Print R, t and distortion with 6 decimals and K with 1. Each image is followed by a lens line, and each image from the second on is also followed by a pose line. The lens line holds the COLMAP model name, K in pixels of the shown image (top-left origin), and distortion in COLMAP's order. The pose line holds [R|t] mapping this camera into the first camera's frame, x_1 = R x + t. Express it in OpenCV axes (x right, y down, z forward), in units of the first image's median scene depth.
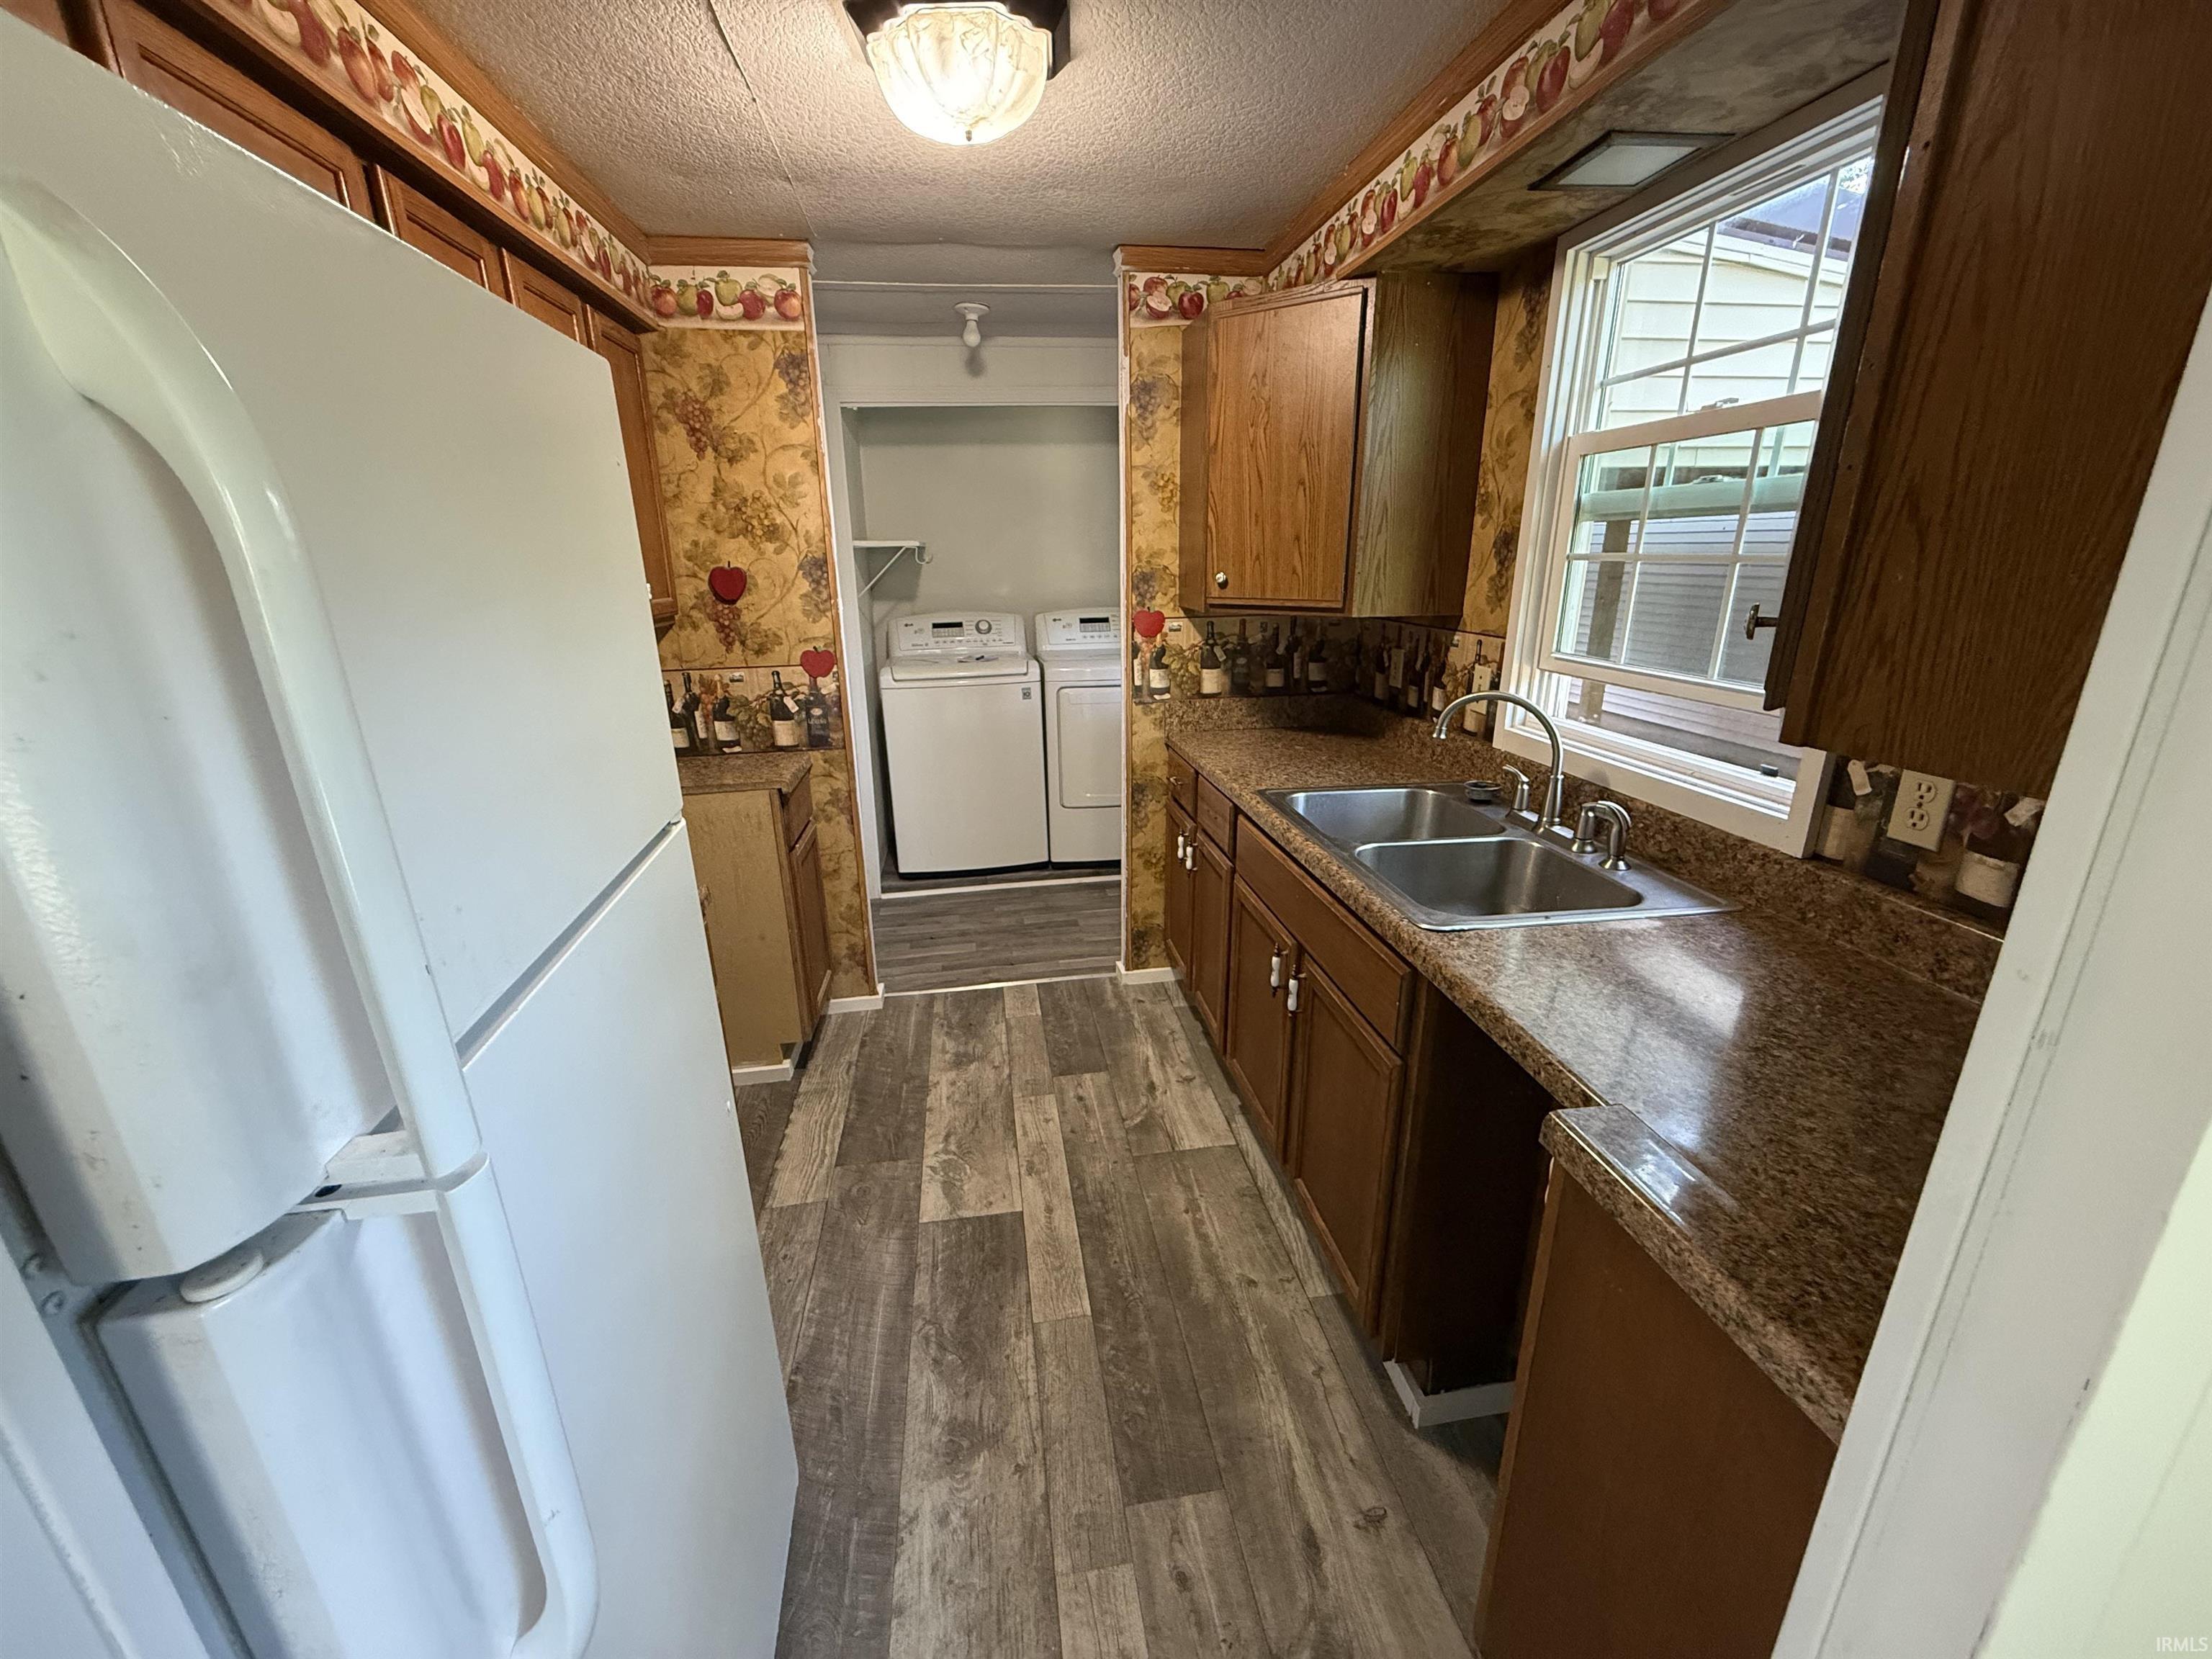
lens RADIAL K [[882.7, 0, 1097.3], [0, 882.7, 826.4], [0, 0, 1]] dist [-0.000976, -0.000431]
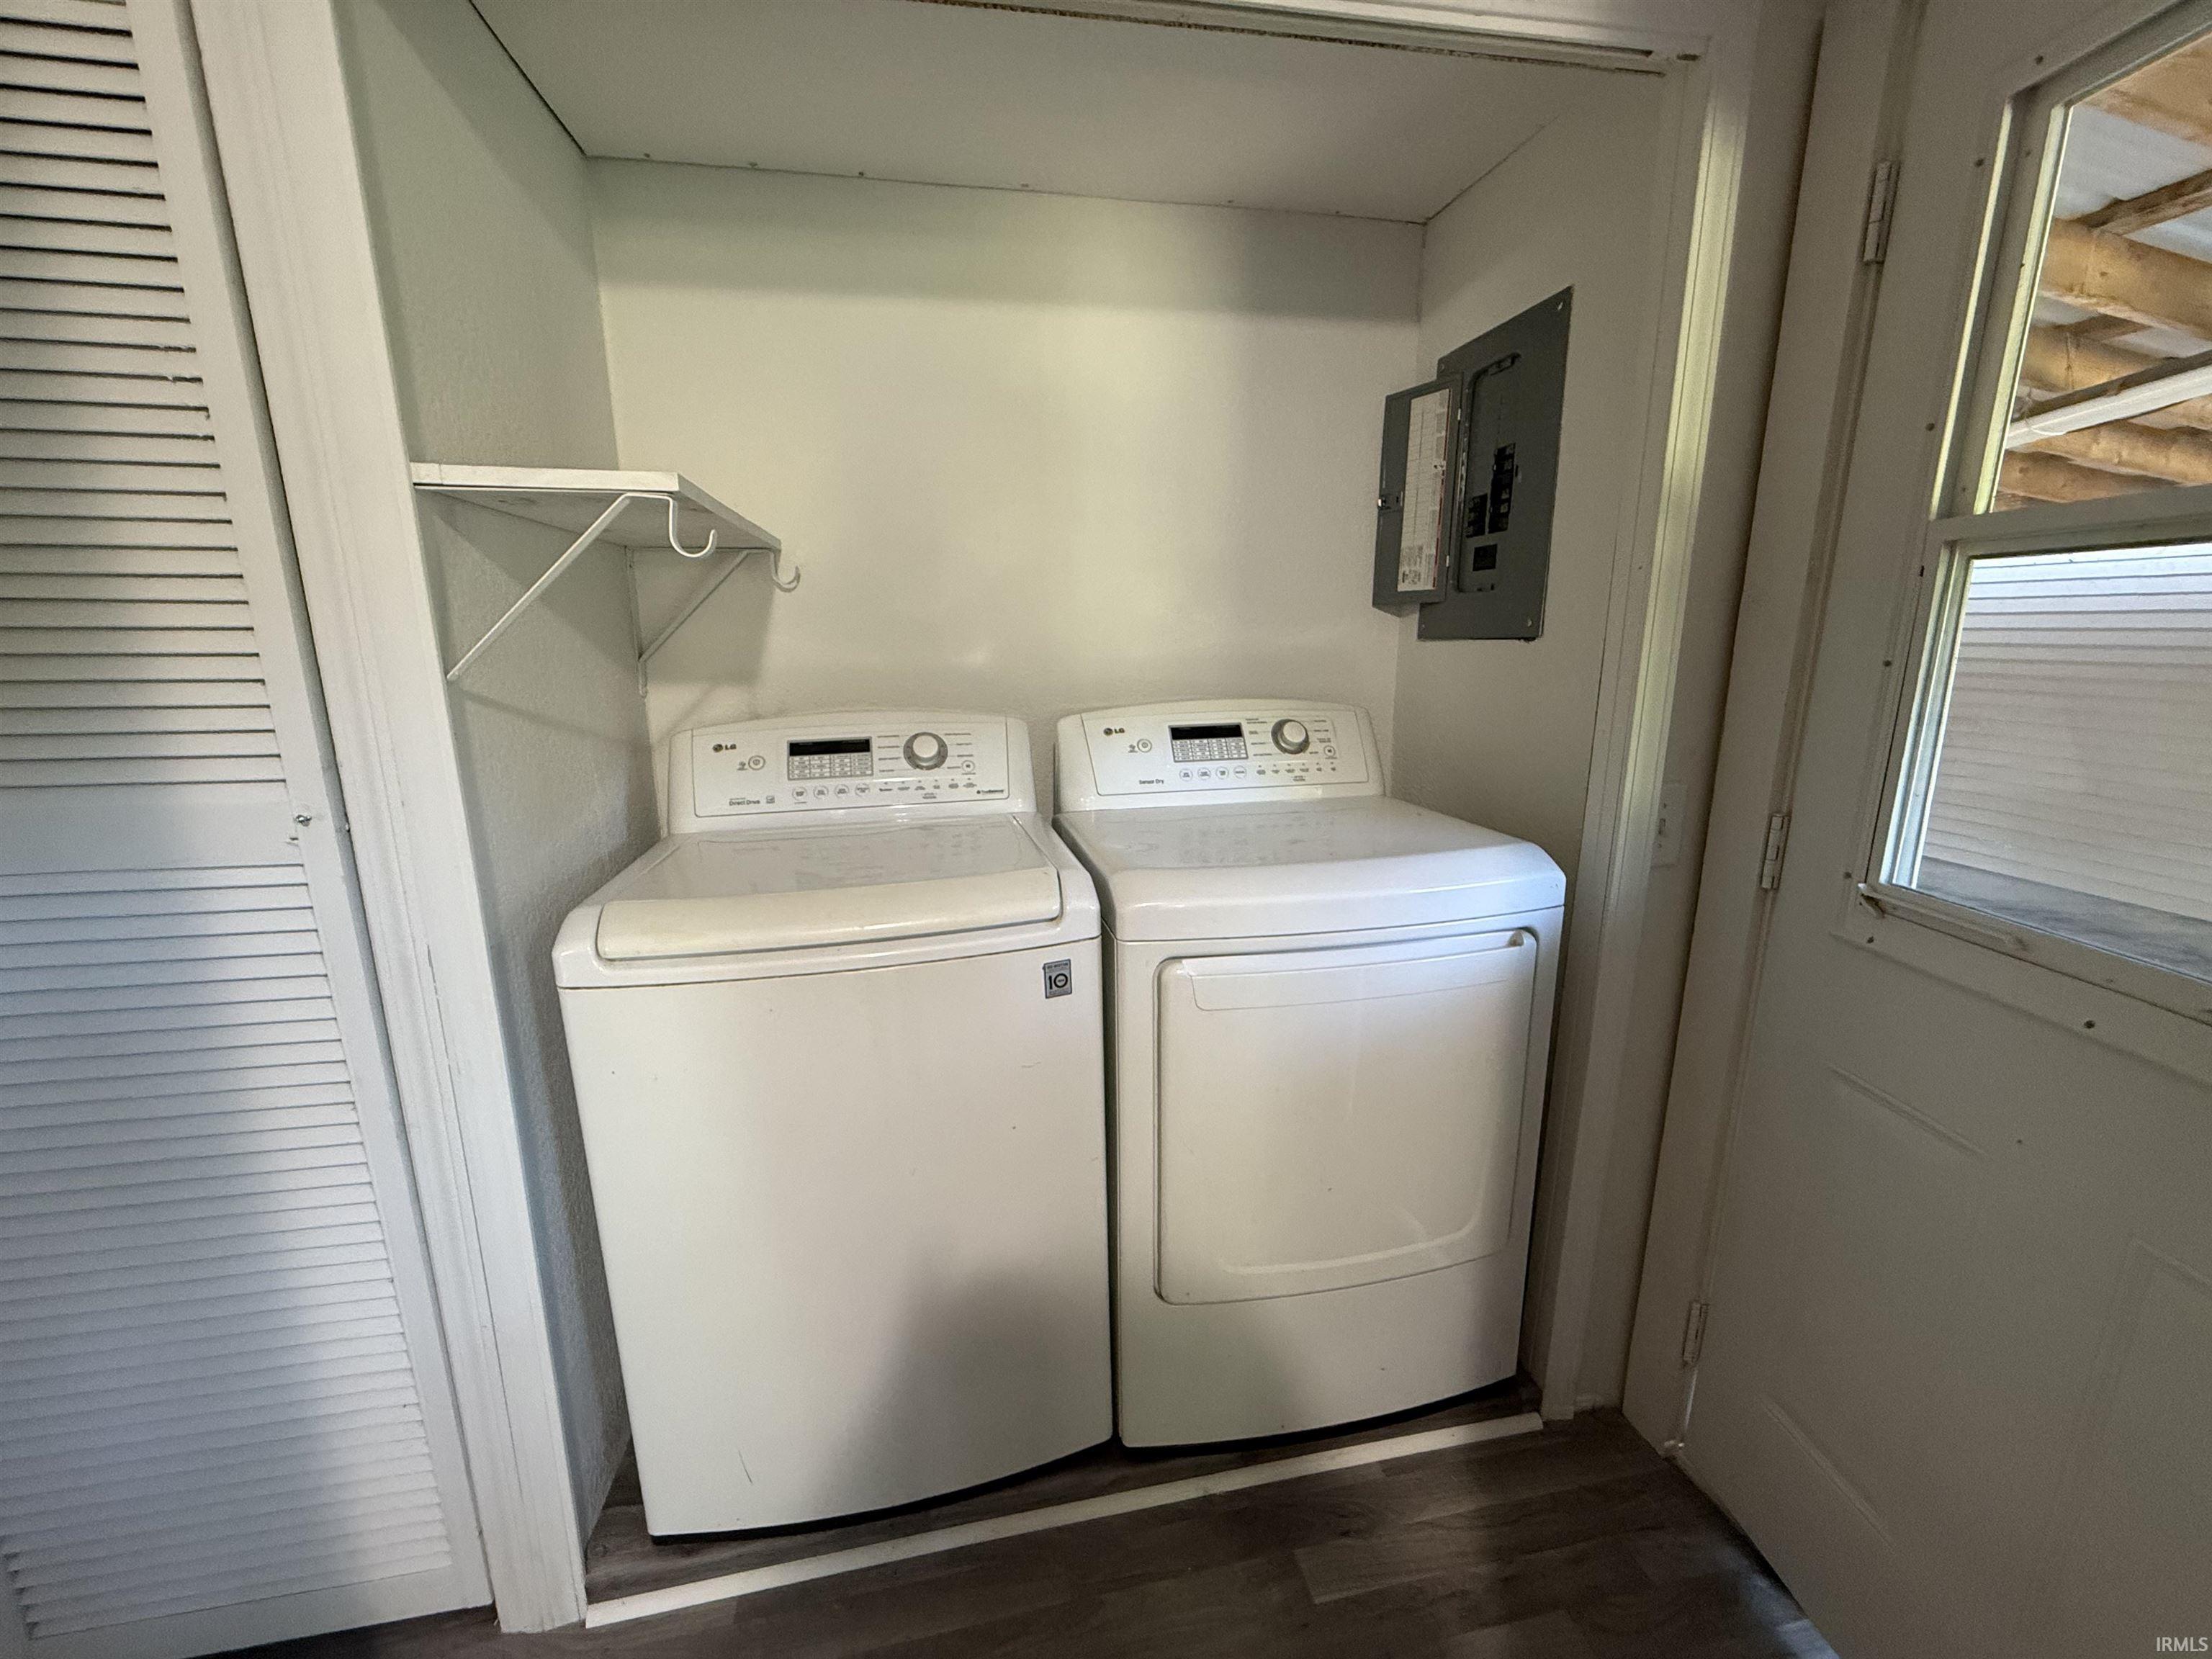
lens RADIAL K [[882.7, 0, 1097.3], [0, 882.7, 826.4], [0, 0, 1]] dist [-0.000976, -0.000431]
pose [[0.999126, -0.006764, 0.041256, -0.070360], [0.010475, 0.995850, -0.090409, -0.157699], [-0.040473, 0.090762, 0.995050, 0.617671]]
